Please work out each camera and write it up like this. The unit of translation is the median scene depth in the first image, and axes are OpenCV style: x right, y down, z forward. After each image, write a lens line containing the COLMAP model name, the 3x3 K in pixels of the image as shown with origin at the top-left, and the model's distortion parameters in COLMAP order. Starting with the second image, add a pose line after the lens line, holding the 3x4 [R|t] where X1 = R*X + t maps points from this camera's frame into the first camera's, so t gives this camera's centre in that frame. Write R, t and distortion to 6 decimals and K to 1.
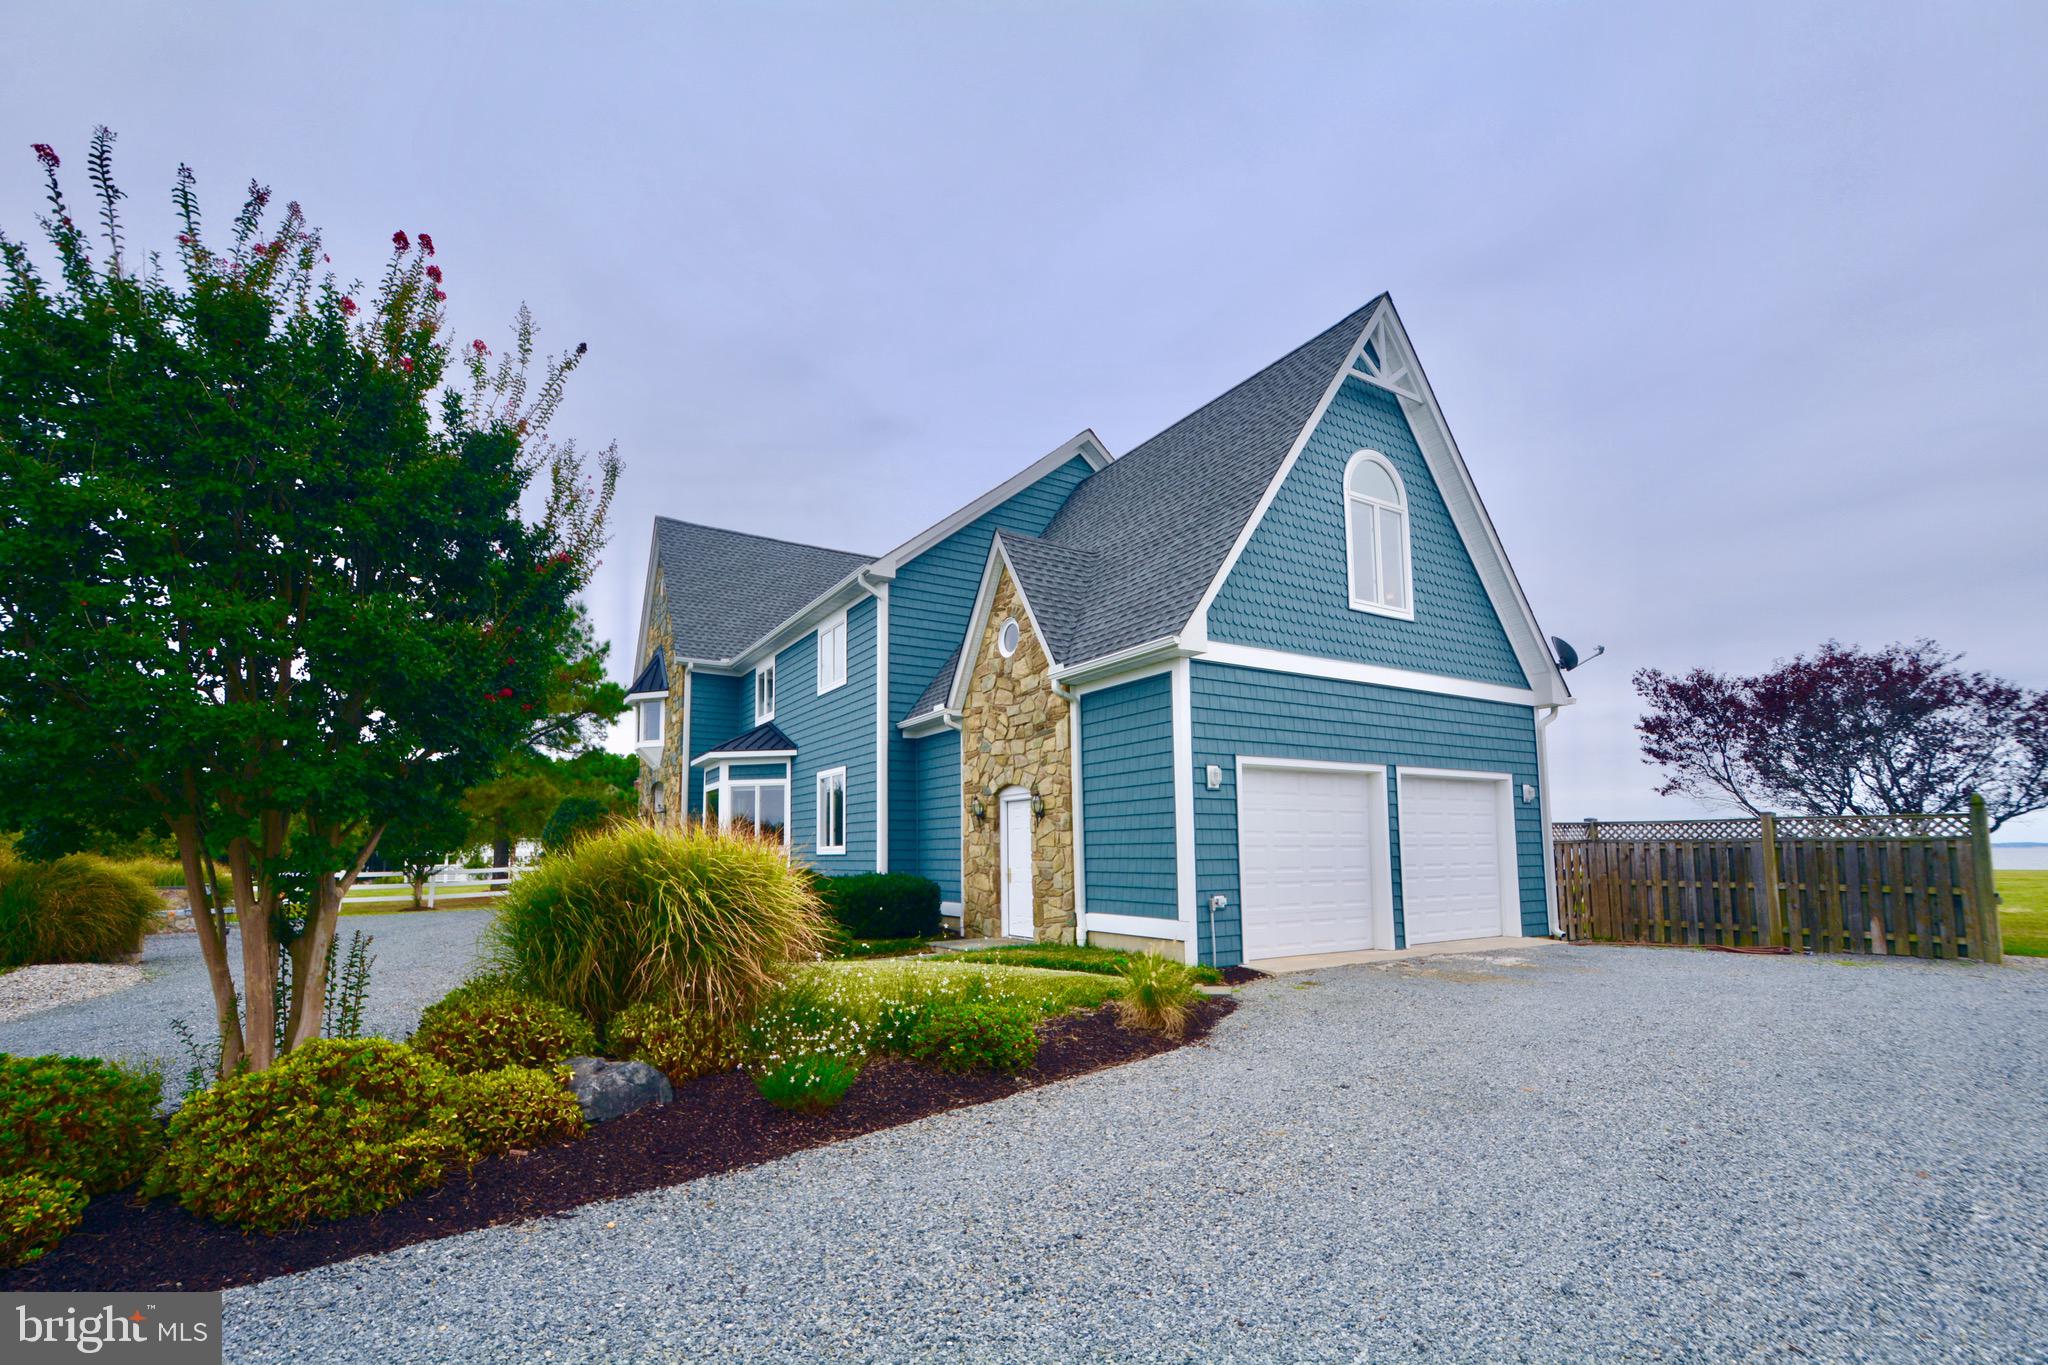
lens RADIAL K [[901.1, 0, 1019.2], [0, 901.1, 754.1], [0, 0, 1]] dist [0.022693, -0.019038]
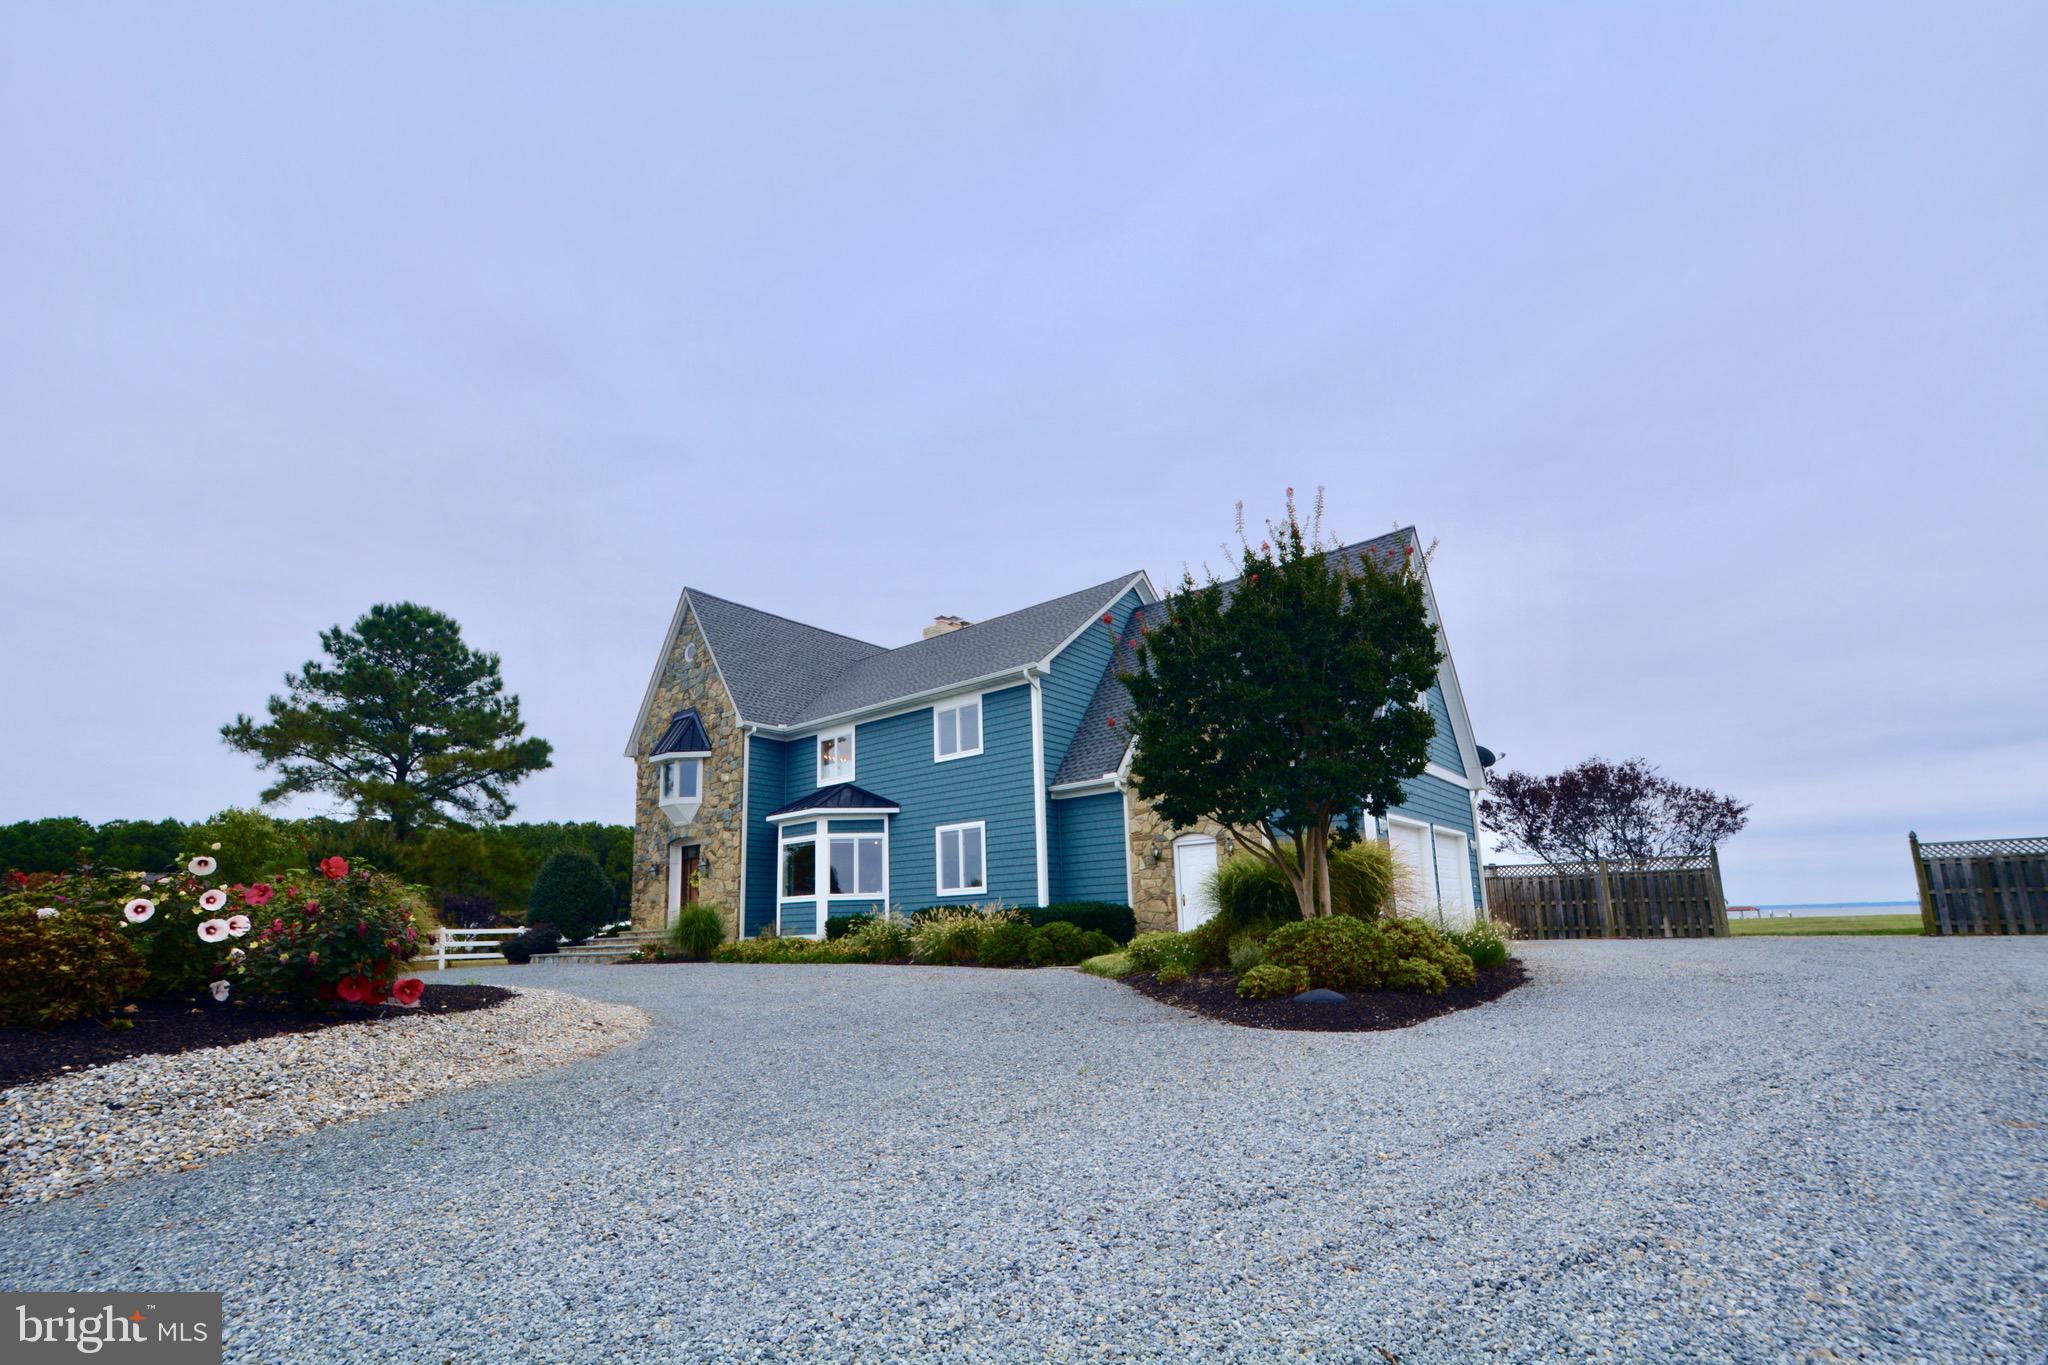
lens RADIAL K [[900.1, 0, 1032.7], [0, 900.1, 745.0], [0, 0, 1]] dist [0.011723, -0.017593]
pose [[0.942671, 0.049499, 0.330033, -0.663712], [-0.016740, 0.994707, -0.101376, 0.041629], [-0.333304, 0.090039, 0.938510, -0.209915]]
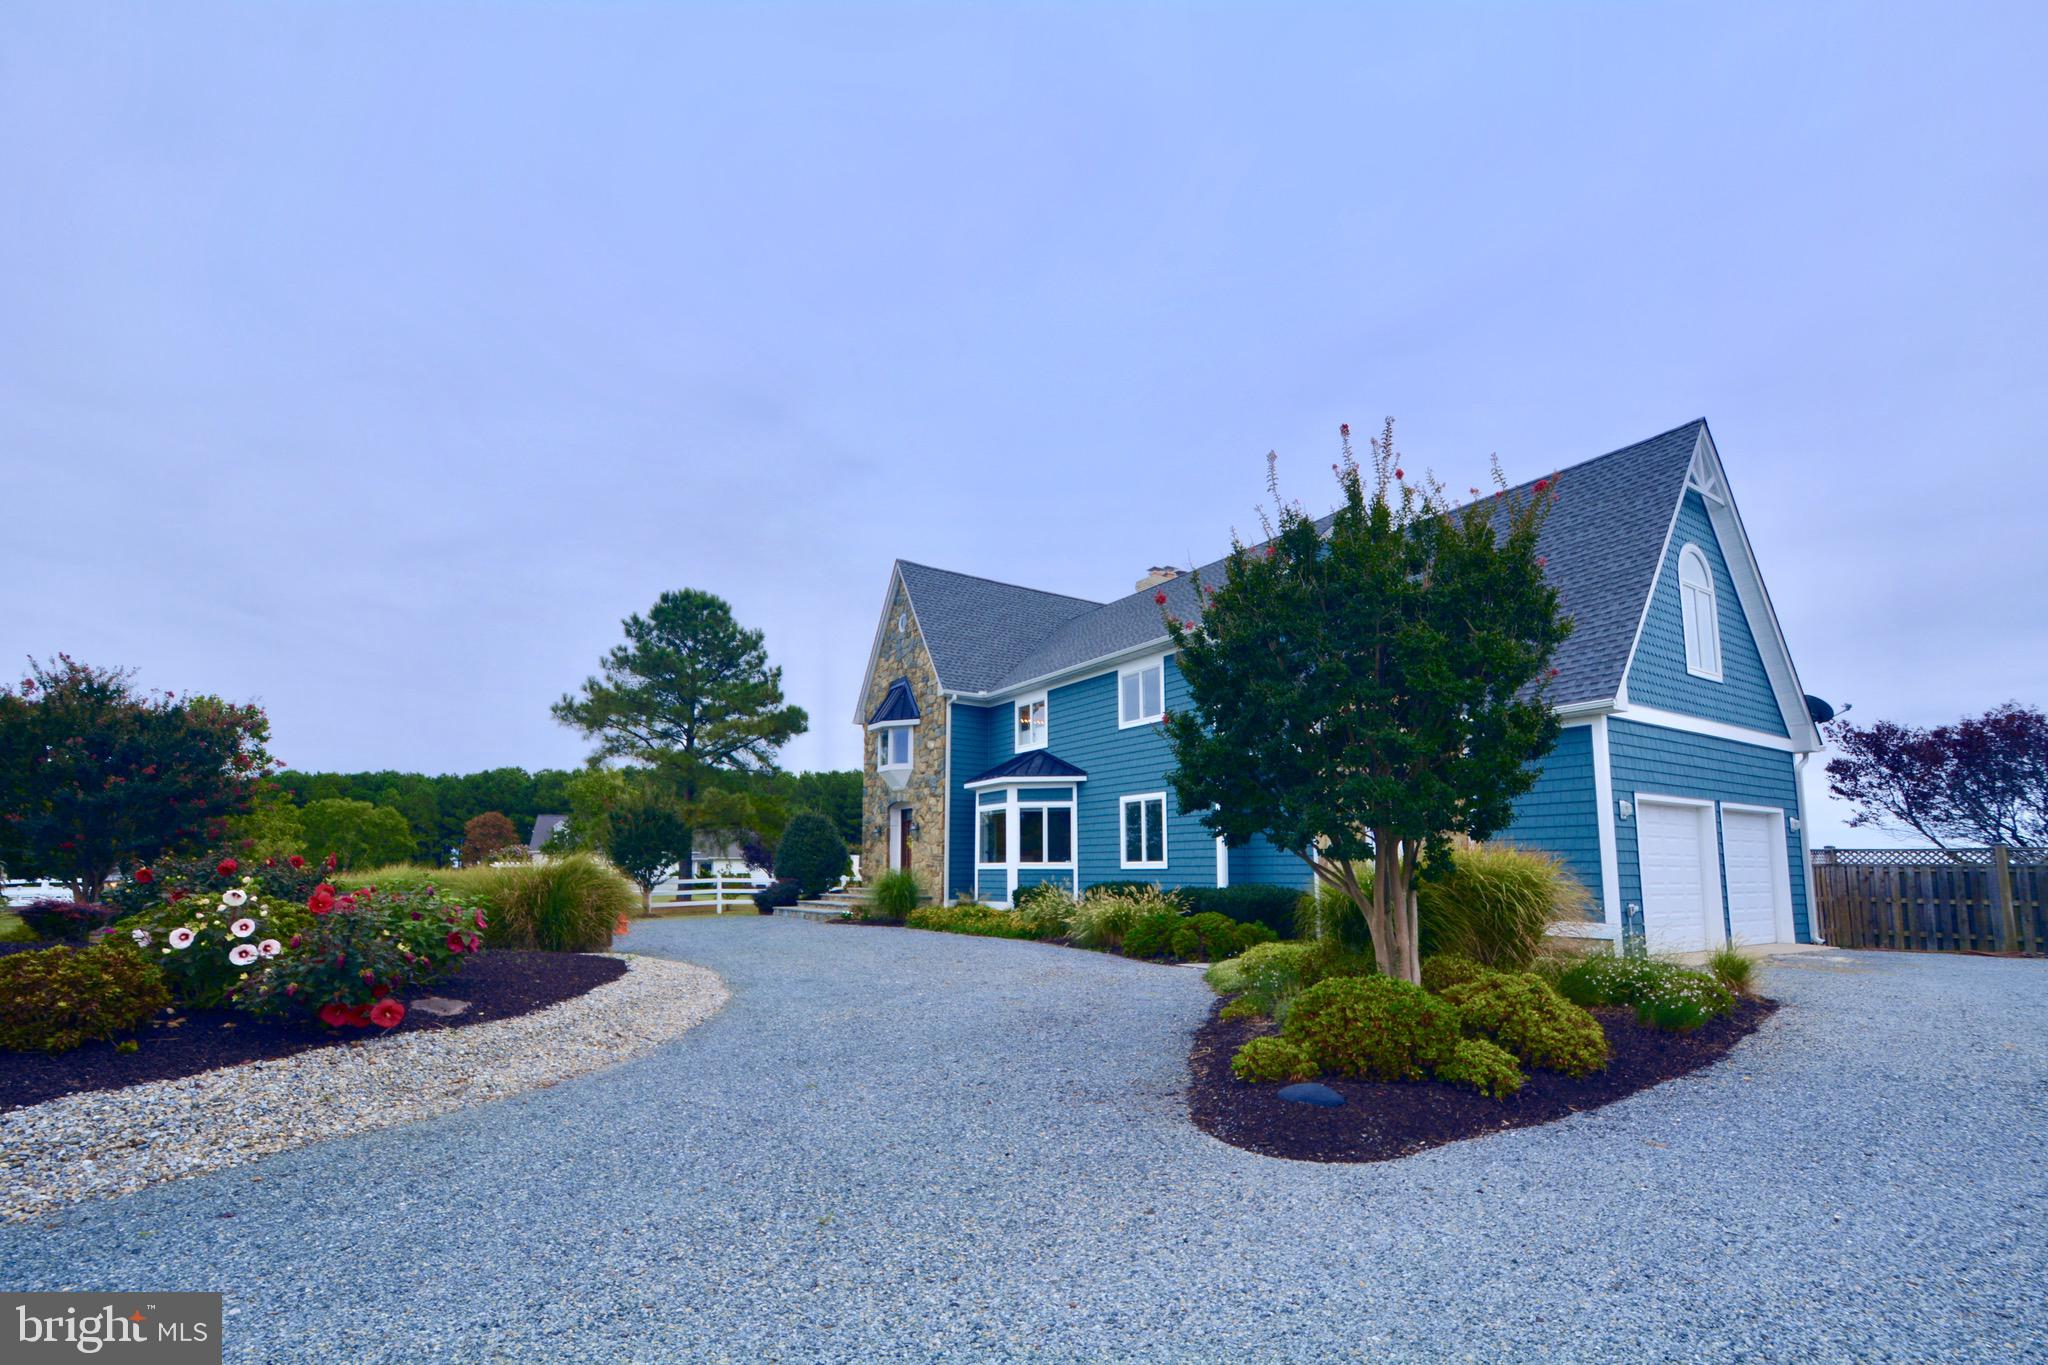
lens RADIAL K [[904.9, 0, 1035.8], [0, 904.9, 746.8], [0, 0, 1]] dist [0.011768, -0.012281]
pose [[0.999482, 0.015820, 0.028018, -0.482260], [-0.014973, 0.999432, -0.030185, -0.008871], [-0.028480, 0.029750, 0.999152, -0.179966]]
